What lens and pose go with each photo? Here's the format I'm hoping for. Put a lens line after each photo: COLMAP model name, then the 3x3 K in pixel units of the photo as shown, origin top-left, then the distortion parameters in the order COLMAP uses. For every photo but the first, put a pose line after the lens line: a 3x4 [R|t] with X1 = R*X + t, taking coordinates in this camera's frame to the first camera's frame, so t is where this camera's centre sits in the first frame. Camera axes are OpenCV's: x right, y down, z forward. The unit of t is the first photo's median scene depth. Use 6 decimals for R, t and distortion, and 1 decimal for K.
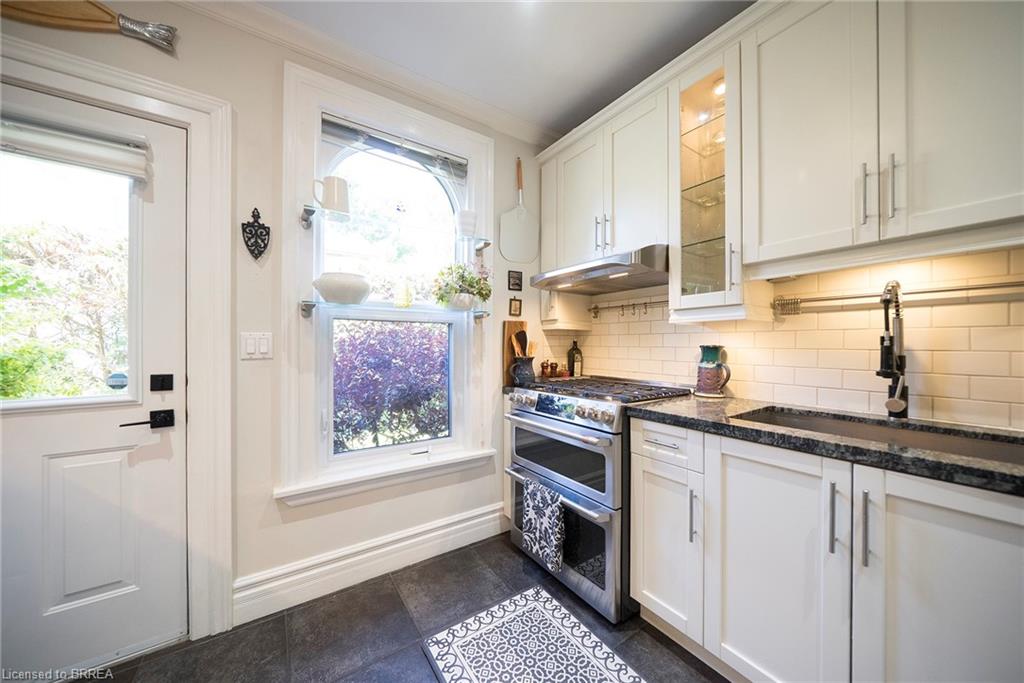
lens RADIAL K [[352.2, 0, 512.2], [0, 352.2, 347.1], [0, 0, 1]] dist [-0.007281, 0.000432]
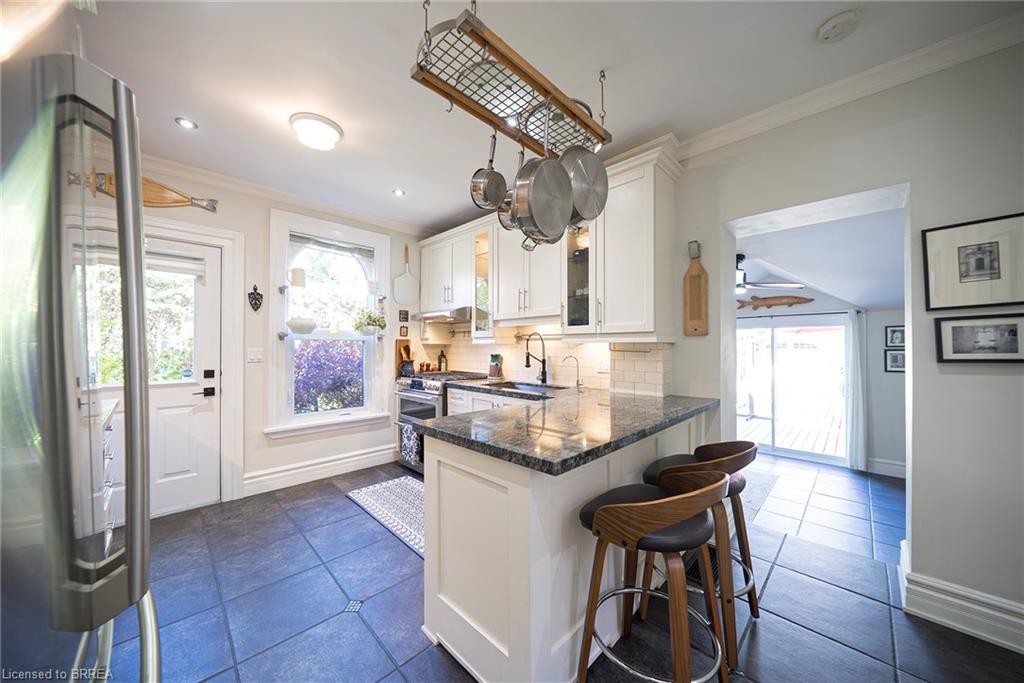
lens RADIAL K [[352.2, 0, 512.8], [0, 352.2, 345.5], [0, 0, 1]] dist [-0.007281, 0.000432]
pose [[0.981741, 0.002417, 0.190210, 0.266568], [-0.000604, 0.999954, -0.009590, -0.035572], [-0.190224, 0.009300, 0.981697, -1.035557]]
